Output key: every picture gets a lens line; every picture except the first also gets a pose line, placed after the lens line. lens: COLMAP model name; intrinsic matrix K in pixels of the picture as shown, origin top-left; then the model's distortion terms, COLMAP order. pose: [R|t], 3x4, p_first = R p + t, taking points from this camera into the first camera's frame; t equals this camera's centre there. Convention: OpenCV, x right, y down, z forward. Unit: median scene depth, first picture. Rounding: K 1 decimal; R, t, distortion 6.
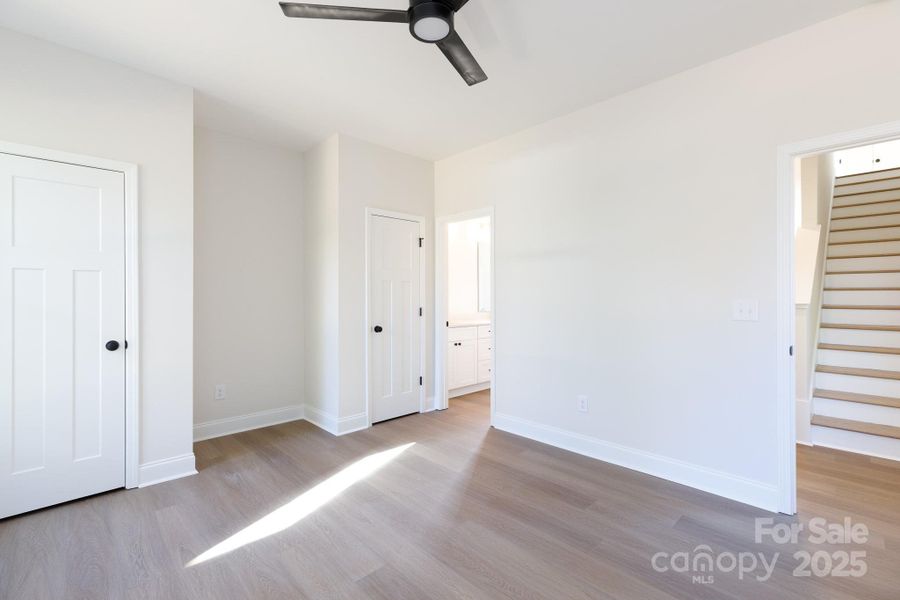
lens RADIAL K [[408.6, 0, 459.3], [0, 408.6, 296.3], [0, 0, 1]] dist [-0.000533, -0.000072]
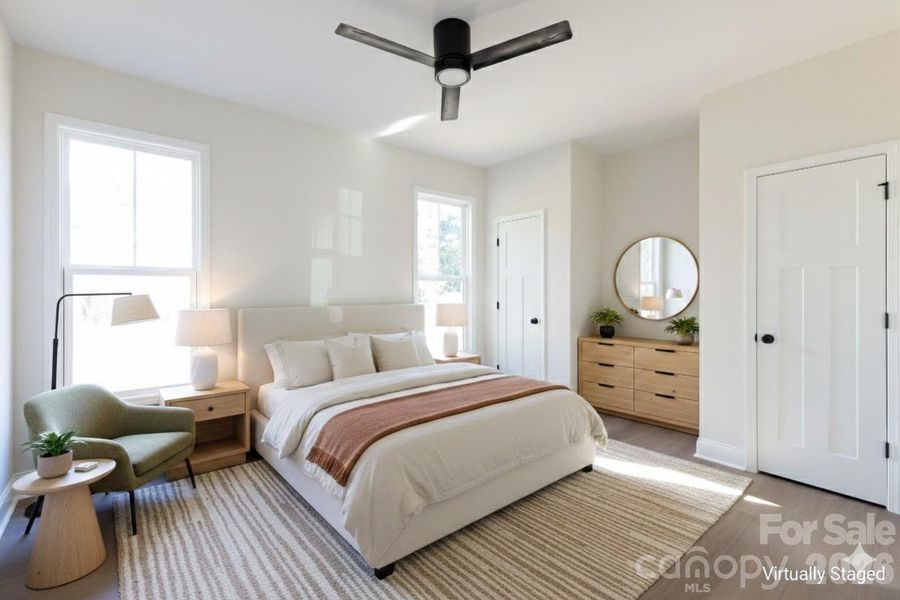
lens RADIAL K [[398.8, 0, 450.8], [0, 398.8, 295.5], [0, 0, 1]] dist [-0.000006, -0.000233]
pose [[-0.110135, 0.006349, -0.993896, 0.657640], [-0.000251, 0.999979, 0.006415, 0.003795], [0.993917, 0.000956, -0.110131, 0.670865]]
